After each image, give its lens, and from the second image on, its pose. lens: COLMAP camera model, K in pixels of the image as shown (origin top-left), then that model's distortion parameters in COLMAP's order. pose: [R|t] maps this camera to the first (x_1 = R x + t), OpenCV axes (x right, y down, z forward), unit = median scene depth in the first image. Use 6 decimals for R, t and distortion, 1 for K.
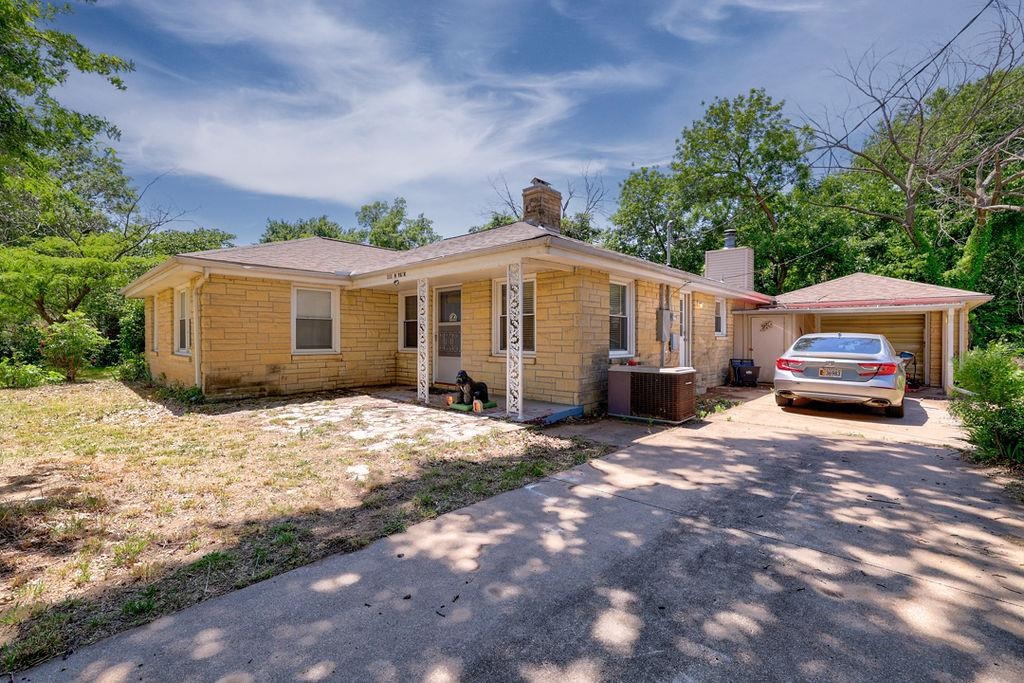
lens RADIAL K [[440.2, 0, 509.3], [0, 440.2, 340.4], [0, 0, 1]] dist [0.002174, -0.000820]
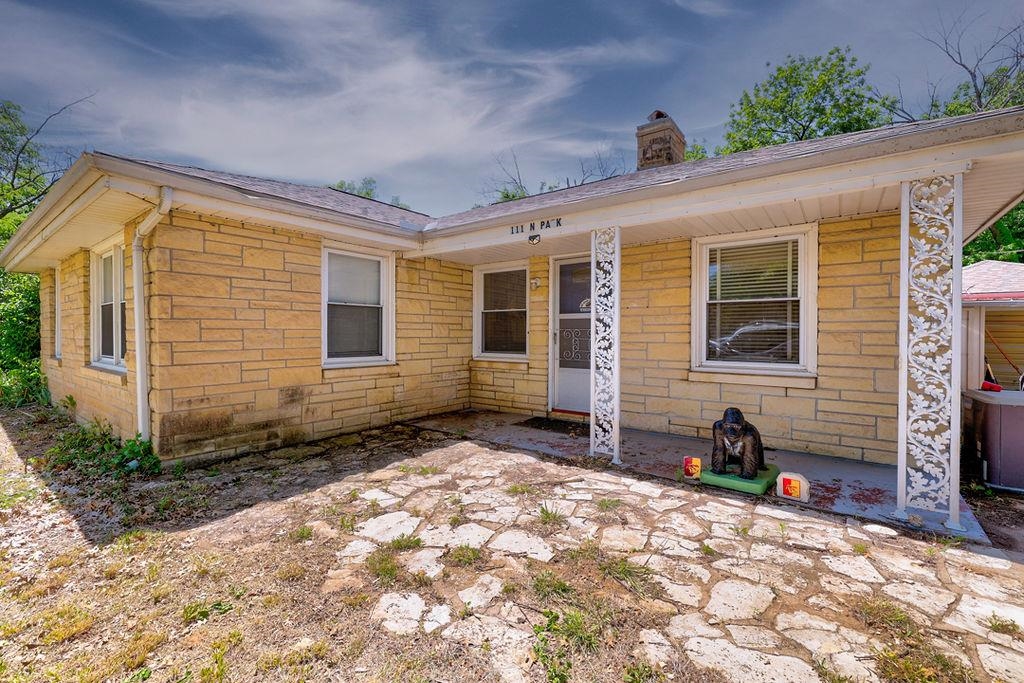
lens RADIAL K [[440.2, 0, 514.9], [0, 440.2, 337.8], [0, 0, 1]] dist [0.002174, -0.000820]
pose [[0.993507, 0.002237, 0.113745, -0.307356], [-0.002529, 0.999994, 0.002420, -0.008224], [-0.113739, -0.002692, 0.993507, 0.407091]]
